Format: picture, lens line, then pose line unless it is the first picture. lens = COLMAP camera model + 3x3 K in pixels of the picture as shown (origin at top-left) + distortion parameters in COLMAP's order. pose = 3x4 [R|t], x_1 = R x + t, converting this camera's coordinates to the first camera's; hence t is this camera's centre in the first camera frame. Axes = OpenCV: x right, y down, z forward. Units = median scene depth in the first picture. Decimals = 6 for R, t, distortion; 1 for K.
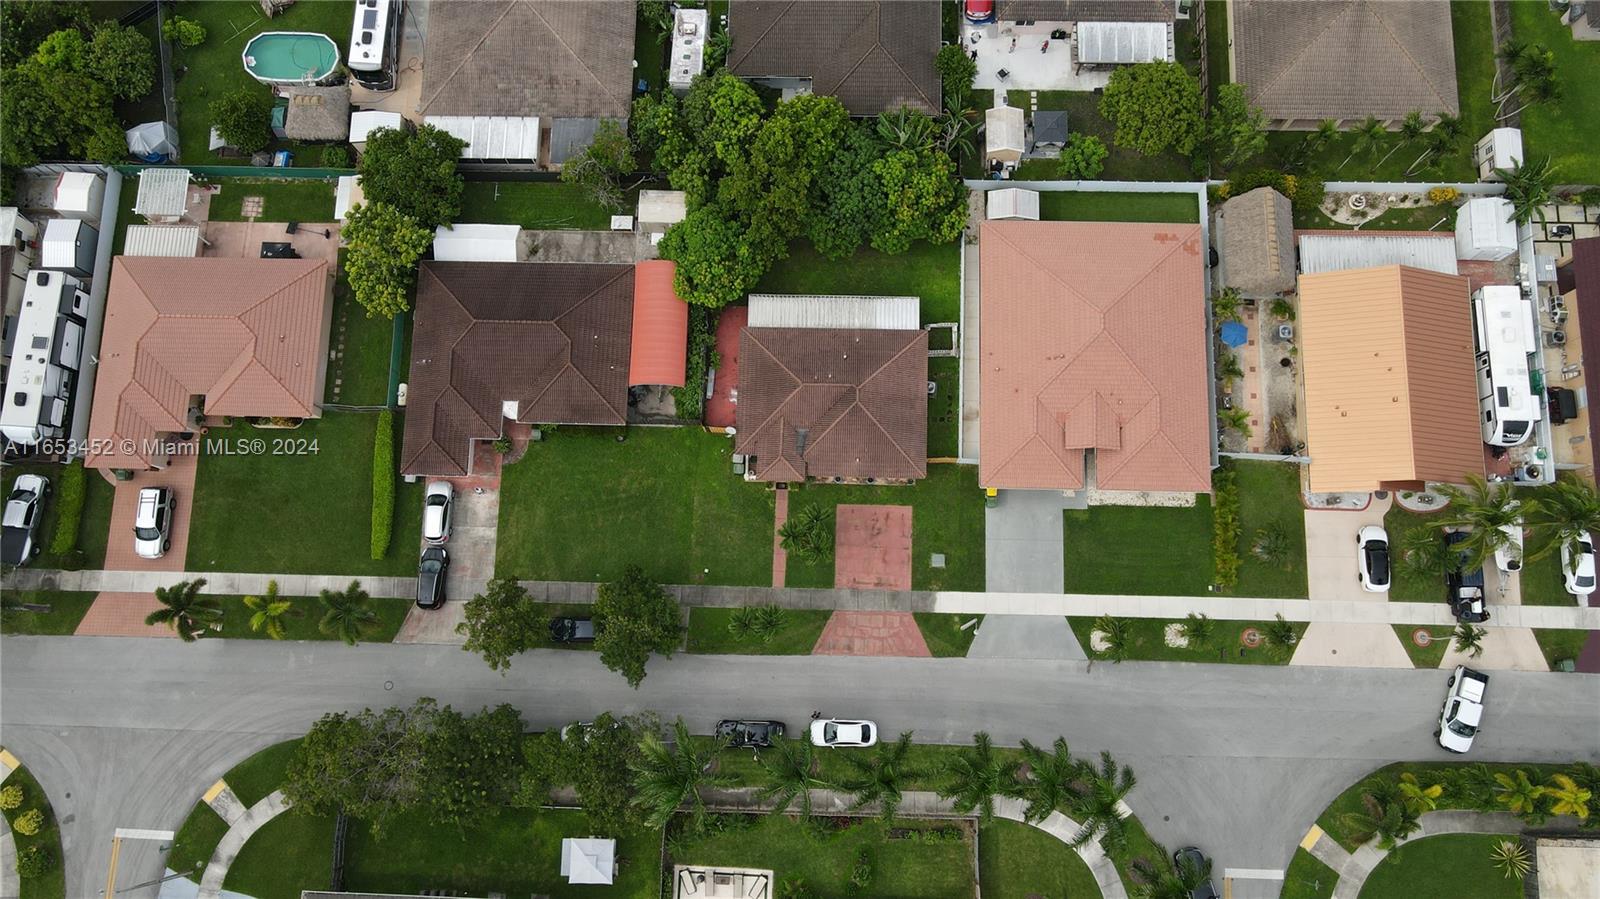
lens RADIAL K [[1383.9, 0, 800.0], [0, 1383.9, 449.5], [0, 0, 1]] dist [0.000734, 0.002802]
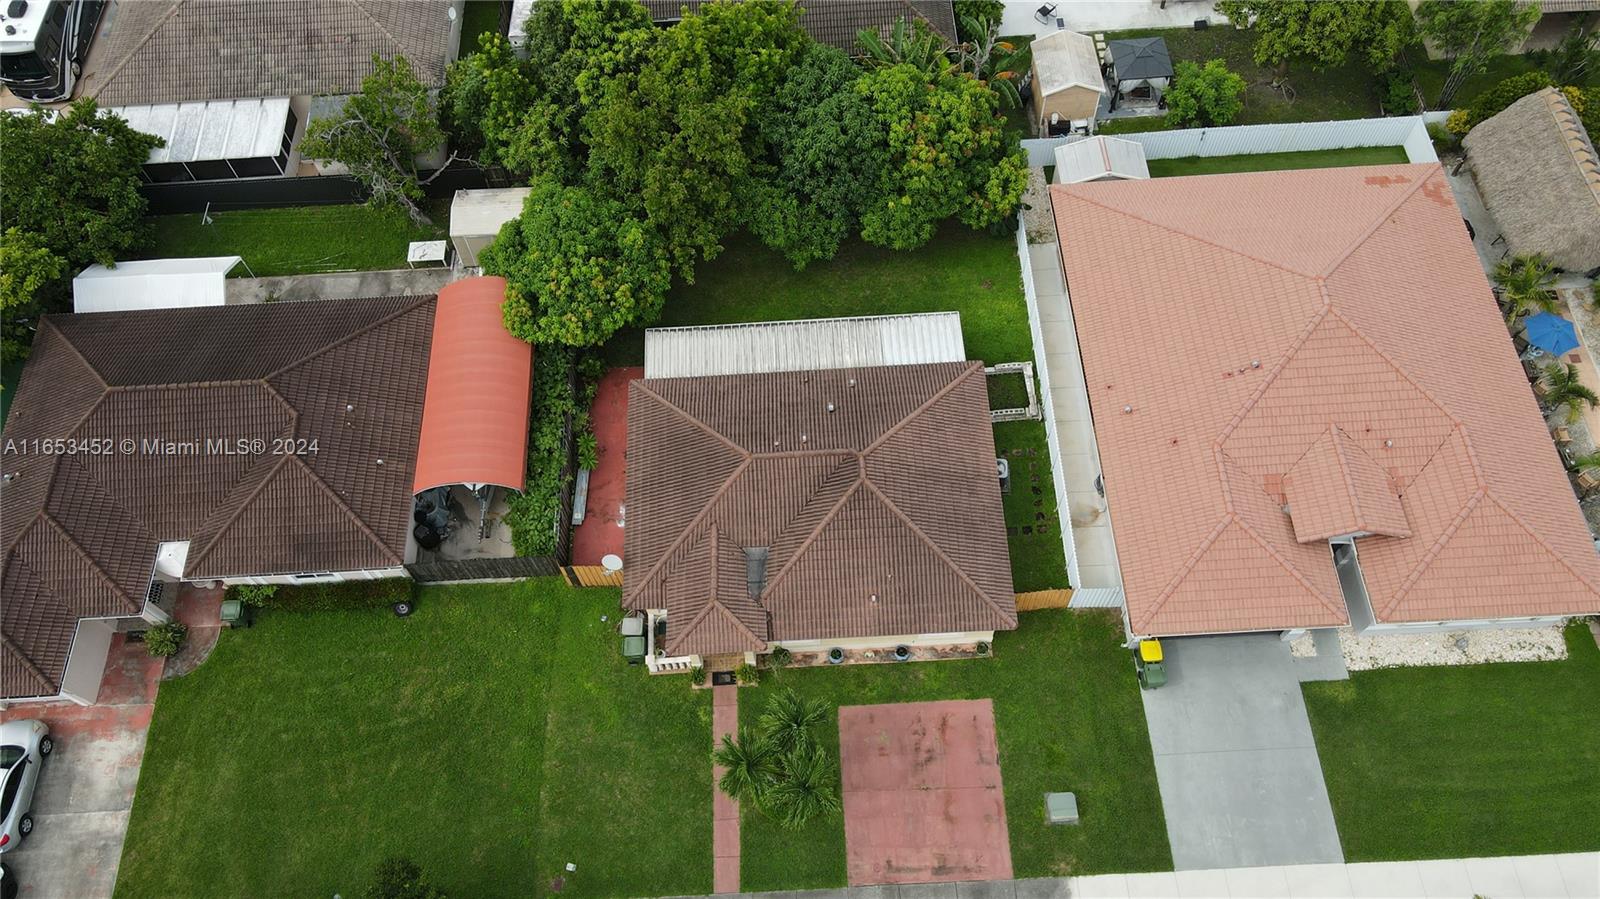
lens RADIAL K [[1236.4, 0, 800.0], [0, 1236.4, 449.5], [0, 0, 1]] dist [0.003180, 0.044623]
pose [[0.997522, -0.066518, 0.022924, 0.009162], [0.070346, 0.948850, -0.307790, 0.087161], [-0.001278, 0.308639, 0.951178, 0.555886]]
